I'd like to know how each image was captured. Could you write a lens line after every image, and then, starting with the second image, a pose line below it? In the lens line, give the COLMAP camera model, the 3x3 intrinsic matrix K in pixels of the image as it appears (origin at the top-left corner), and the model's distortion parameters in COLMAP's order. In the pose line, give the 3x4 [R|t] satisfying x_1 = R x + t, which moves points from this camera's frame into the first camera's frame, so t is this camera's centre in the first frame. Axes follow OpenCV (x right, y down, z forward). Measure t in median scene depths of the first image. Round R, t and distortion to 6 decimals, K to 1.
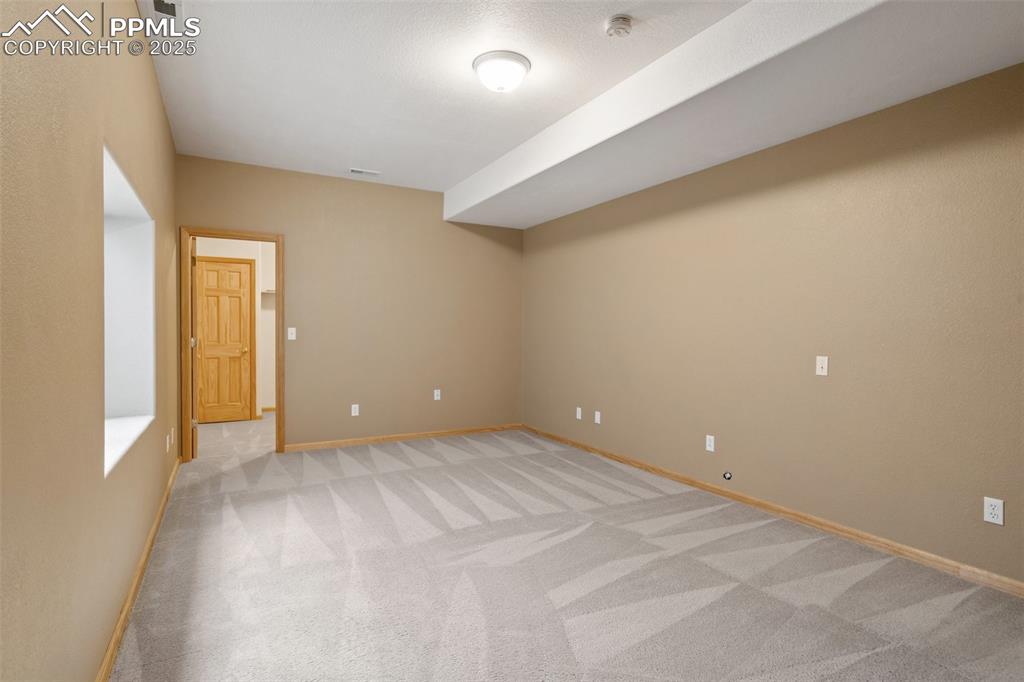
lens RADIAL K [[529.4, 0, 511.2], [0, 529.4, 321.1], [0, 0, 1]] dist [-0.002652, -0.000355]
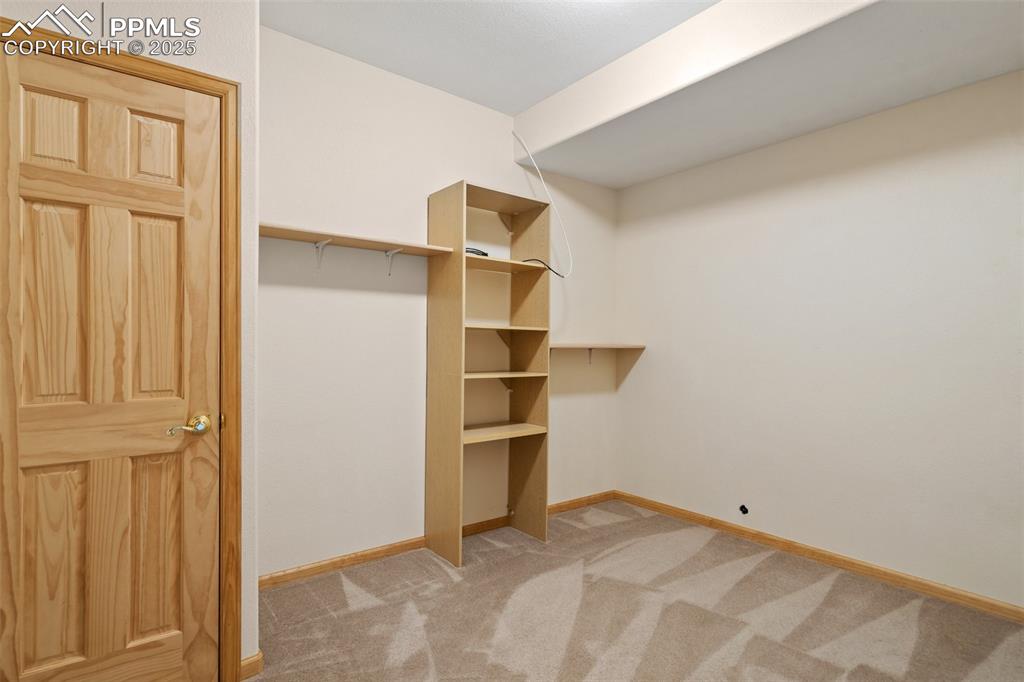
lens RADIAL K [[526.8, 0, 511.8], [0, 526.8, 334.6], [0, 0, 1]] dist [0.003177, 0.000361]
pose [[0.987969, 0.002922, 0.154624, -0.393363], [-0.002373, 0.999990, -0.003738, 0.011385], [-0.154633, 0.003326, 0.987966, 0.722878]]
